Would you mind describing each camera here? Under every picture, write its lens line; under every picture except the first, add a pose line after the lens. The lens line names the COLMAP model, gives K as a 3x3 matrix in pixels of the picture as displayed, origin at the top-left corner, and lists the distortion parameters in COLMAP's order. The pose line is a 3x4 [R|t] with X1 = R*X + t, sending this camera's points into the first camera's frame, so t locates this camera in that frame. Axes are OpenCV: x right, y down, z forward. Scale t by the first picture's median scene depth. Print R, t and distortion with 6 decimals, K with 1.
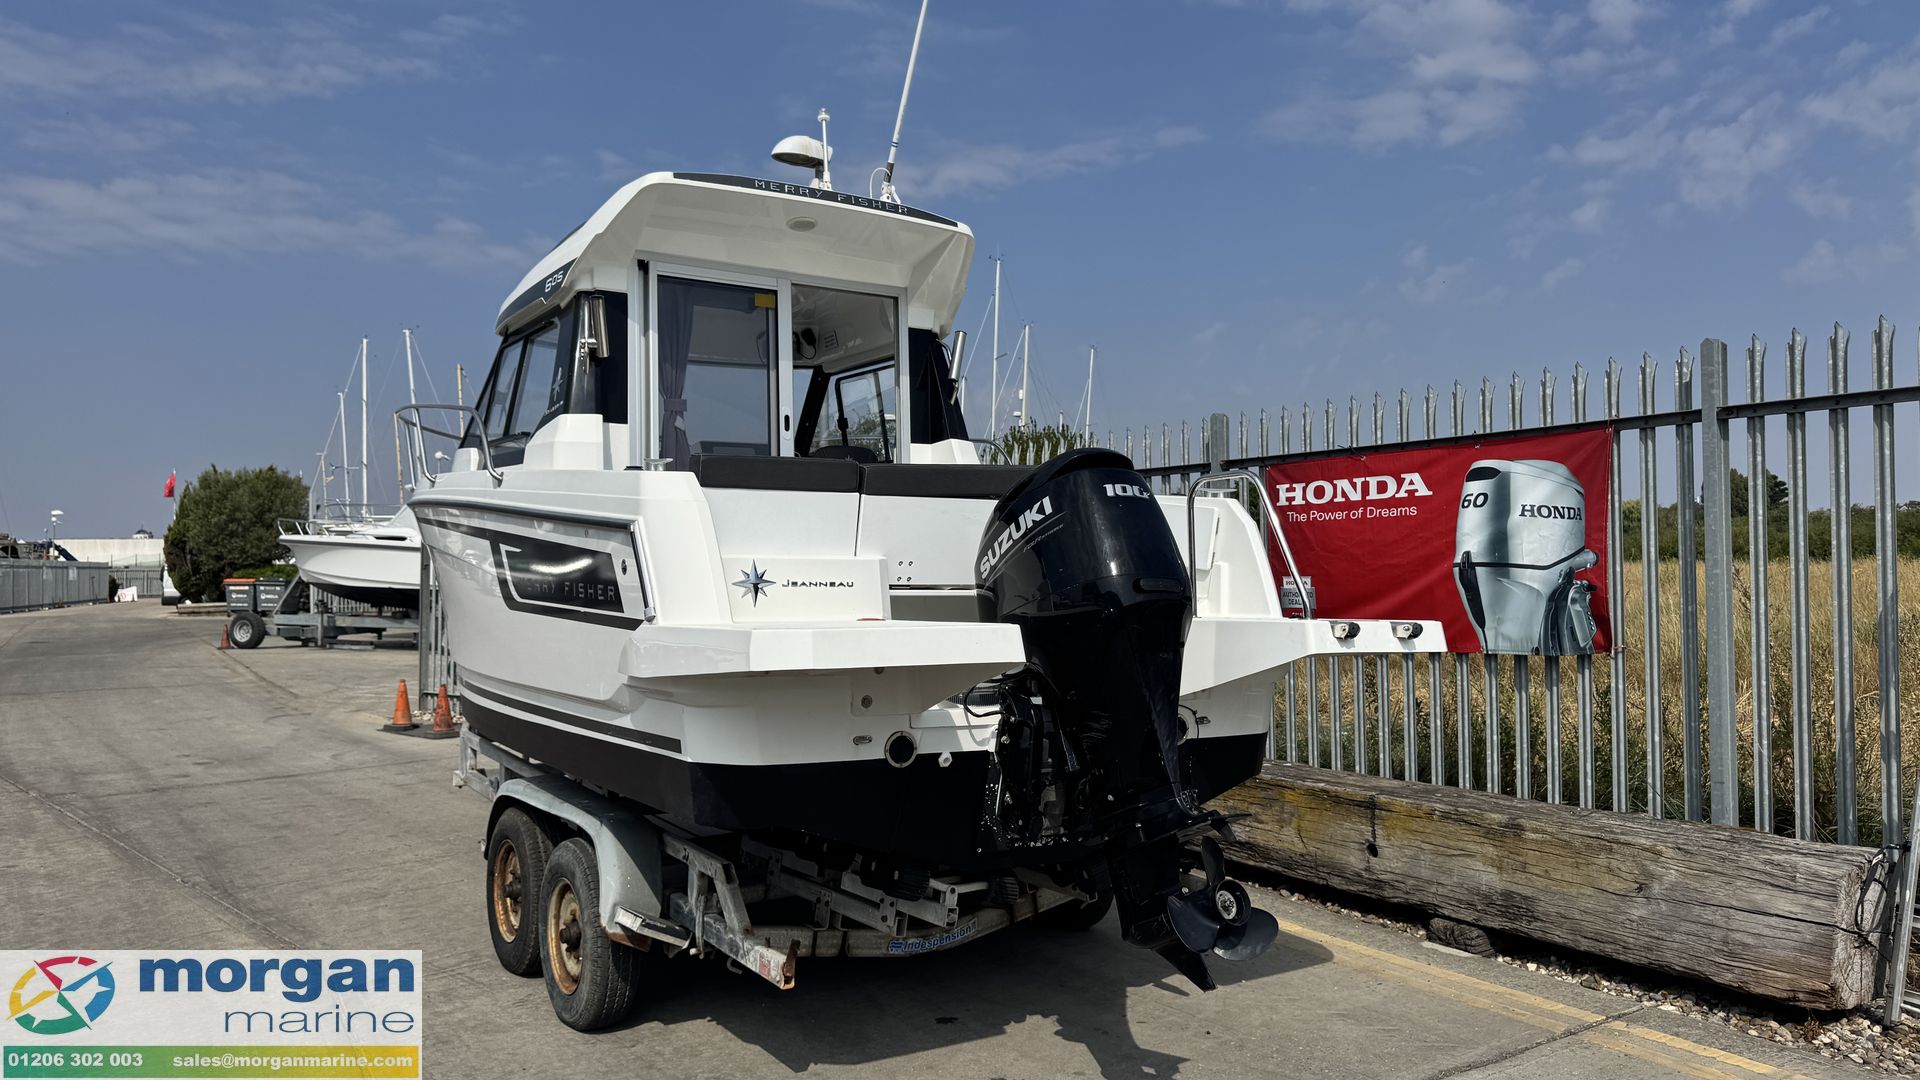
lens RADIAL K [[1364.2, 0, 960.0], [0, 1364.2, 540.0], [0, 0, 1]] dist [0.067820, -0.080946]
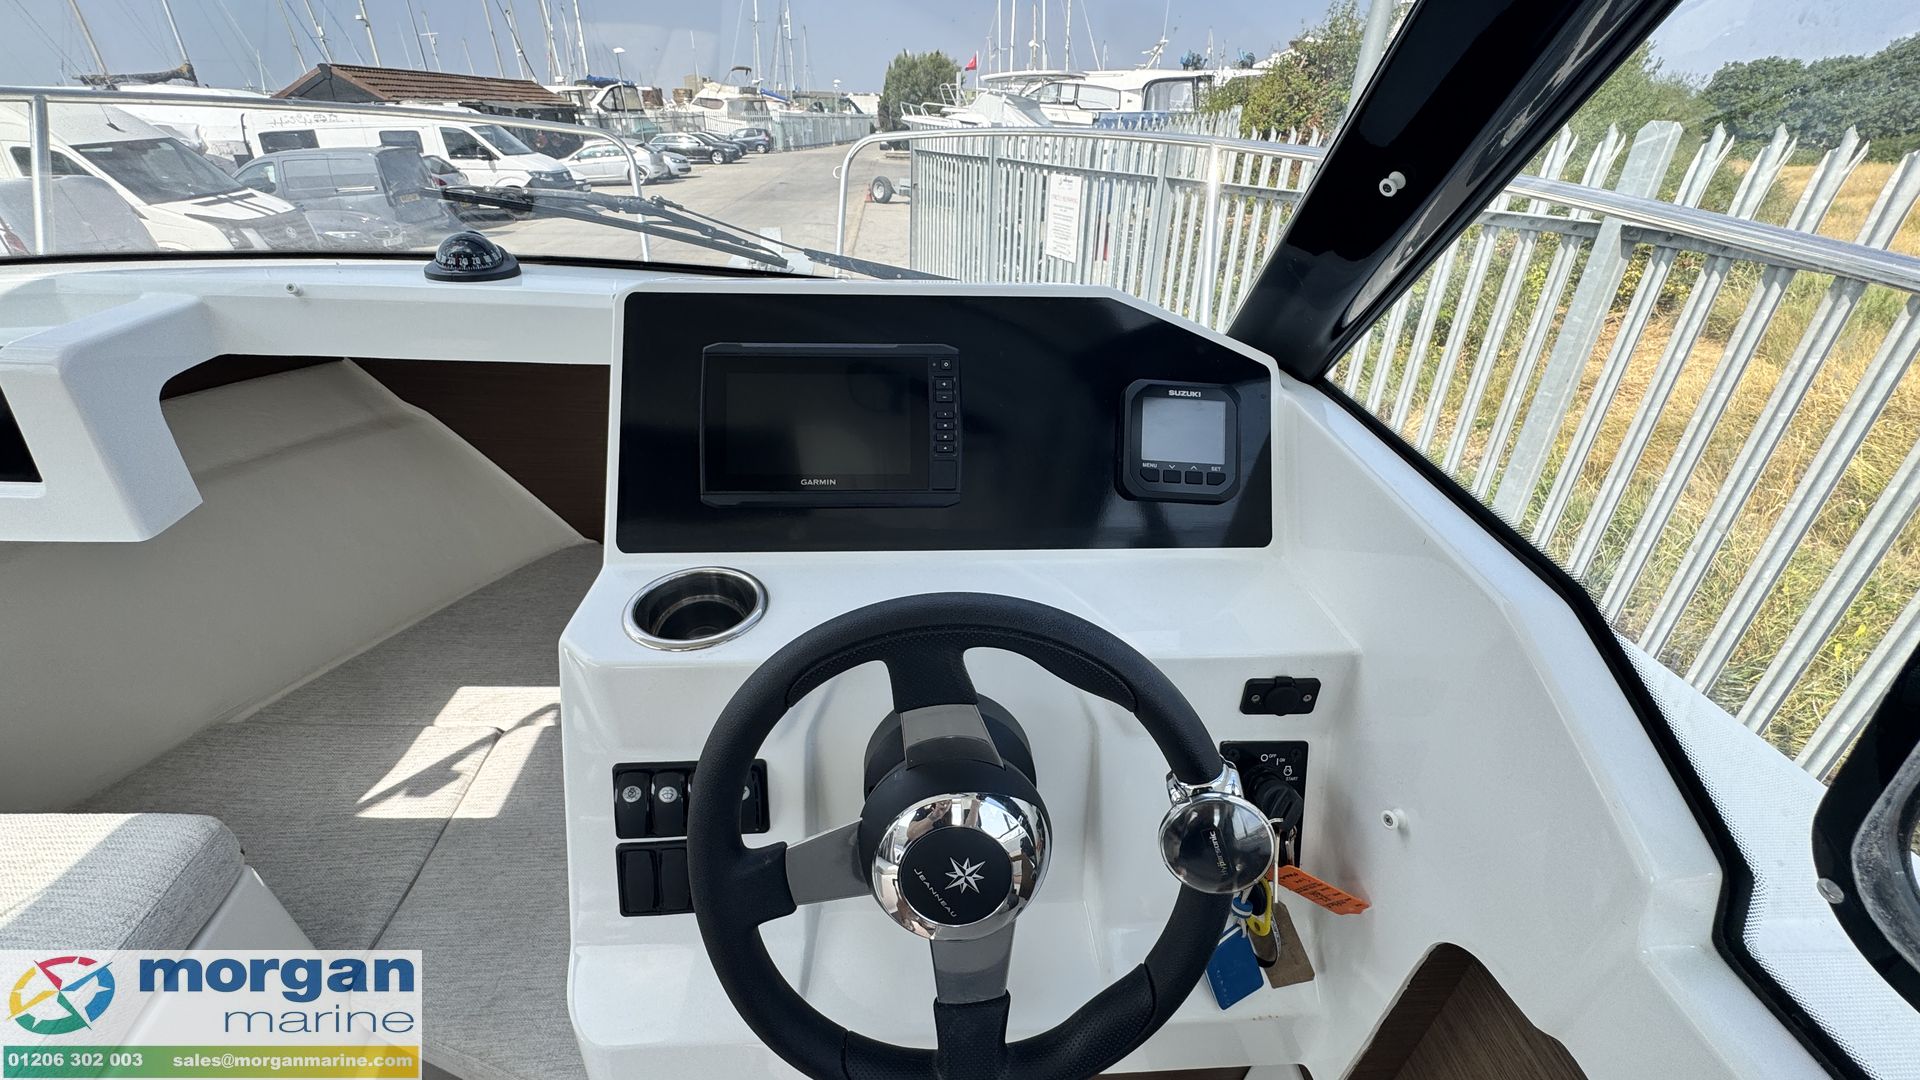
lens RADIAL K [[767.5, 0, 960.3], [0, 767.5, 537.2], [0, 0, 1]] dist [-0.004301, 0.000159]
pose [[0.883474, 0.252459, -0.394637, -0.129571], [-0.022796, 0.864545, 0.502038, -0.107659], [0.467925, -0.434541, 0.769558, 1.073482]]
